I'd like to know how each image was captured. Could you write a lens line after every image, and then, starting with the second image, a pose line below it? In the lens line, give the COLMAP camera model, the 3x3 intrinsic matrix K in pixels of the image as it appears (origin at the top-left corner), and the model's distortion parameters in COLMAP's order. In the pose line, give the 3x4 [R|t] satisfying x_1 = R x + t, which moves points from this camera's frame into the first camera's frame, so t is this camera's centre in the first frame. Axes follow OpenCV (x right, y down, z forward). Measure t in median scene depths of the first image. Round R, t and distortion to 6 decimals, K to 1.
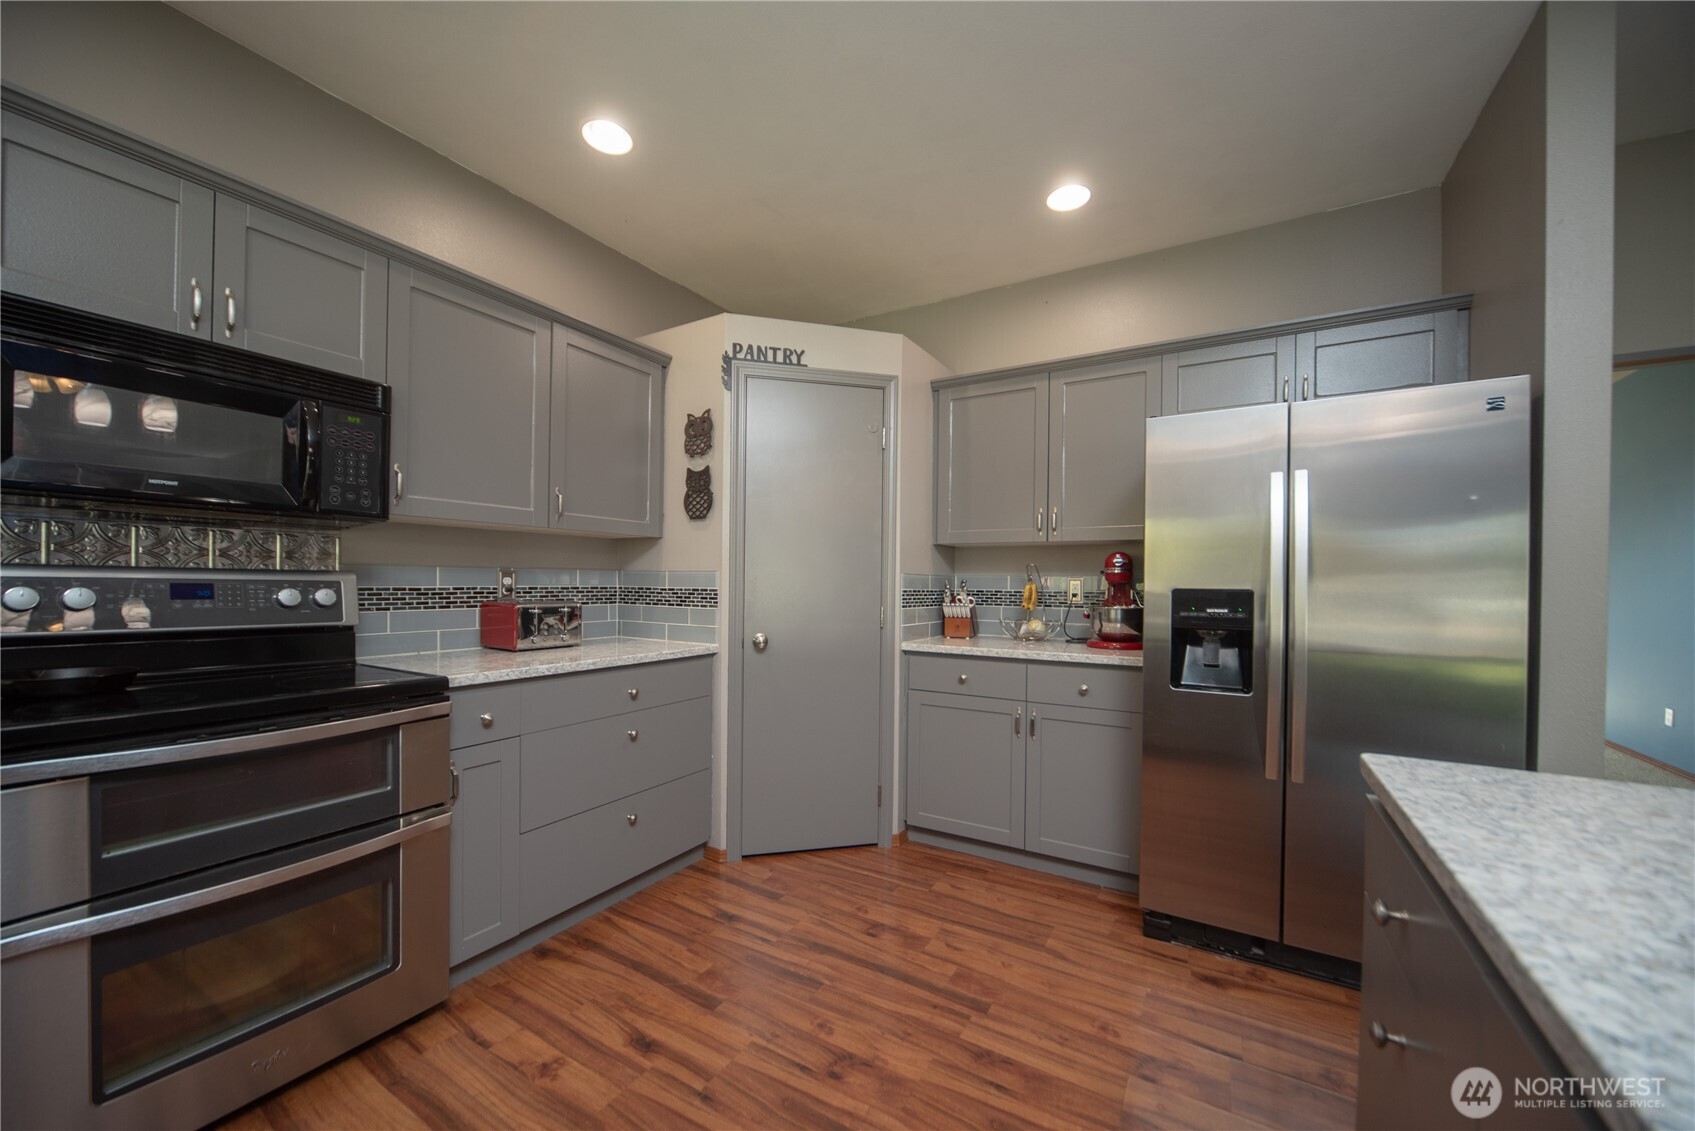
lens RADIAL K [[639.0, 0, 852.1], [0, 639.0, 579.4], [0, 0, 1]] dist [-0.001148, -0.000213]
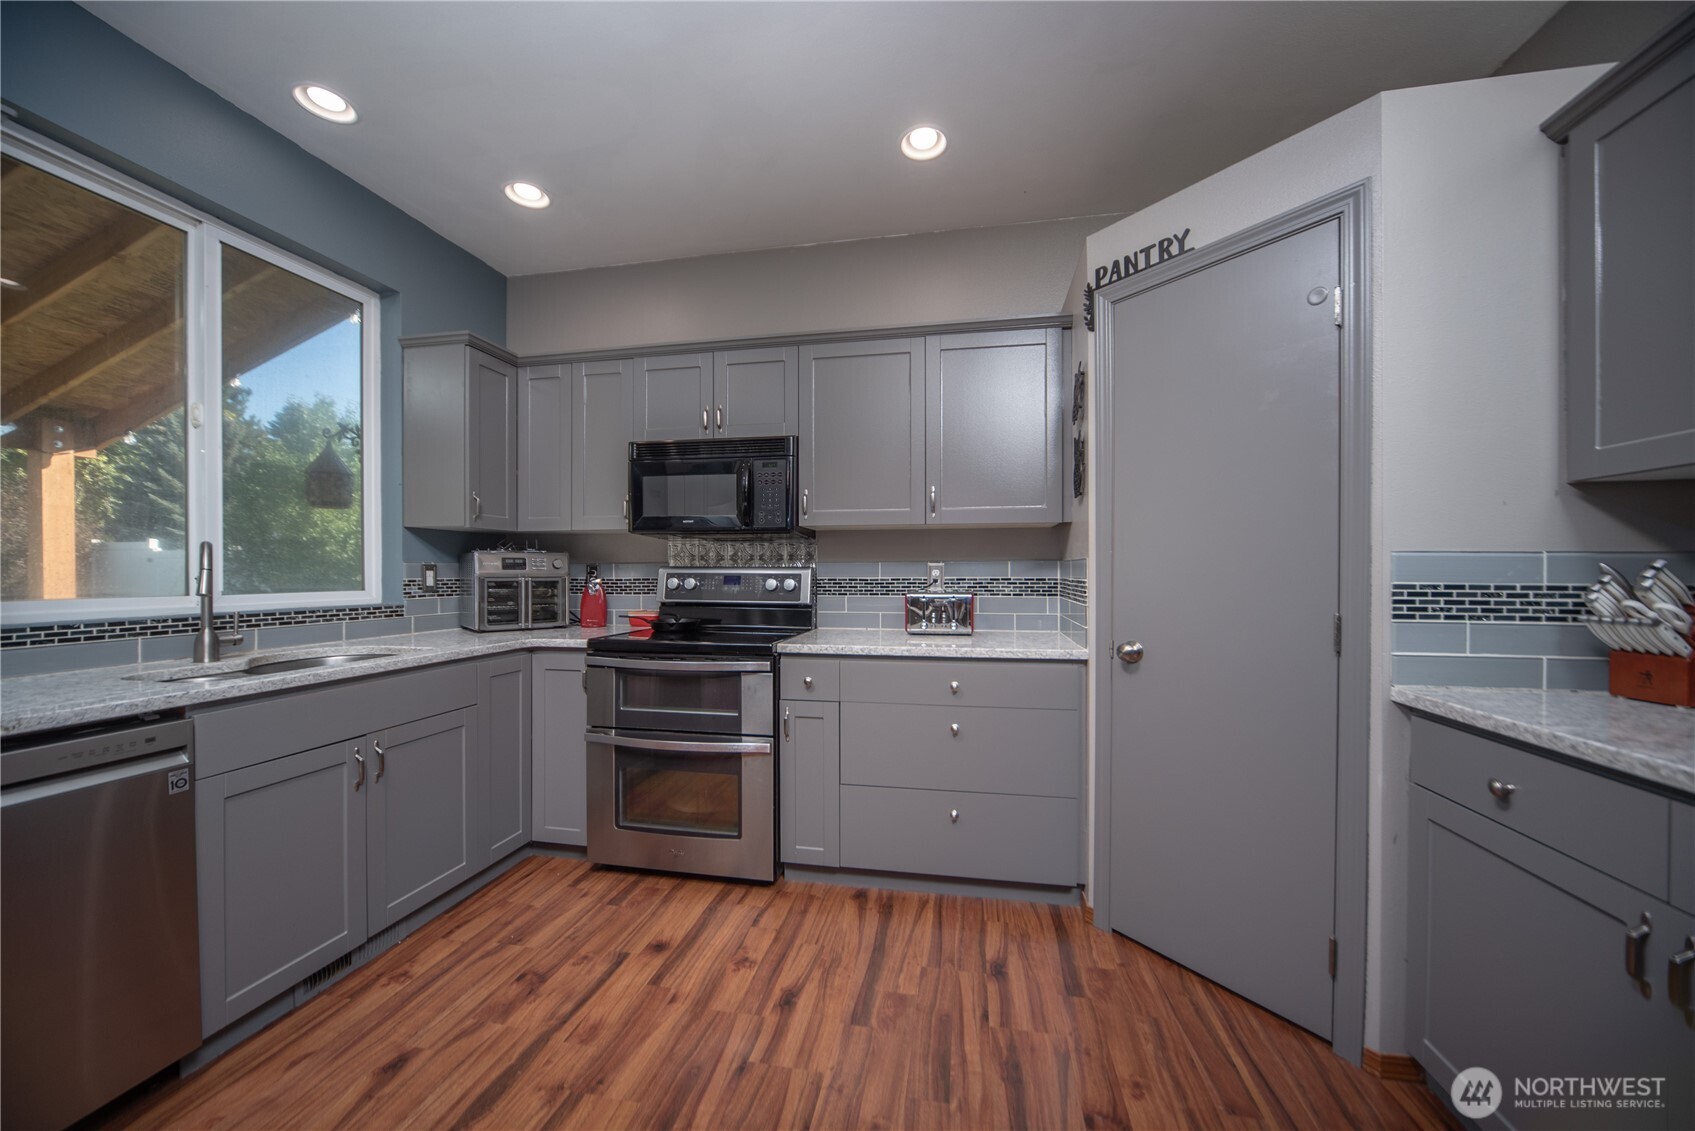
lens RADIAL K [[630.0, 0, 847.8], [0, 630.0, 567.9], [0, 0, 1]] dist [-0.002197, 0.000180]
pose [[0.334677, -0.014736, -0.942218, 0.605557], [0.009319, 0.999881, -0.012328, 0.007770], [0.942287, -0.004655, 0.334774, 0.619312]]
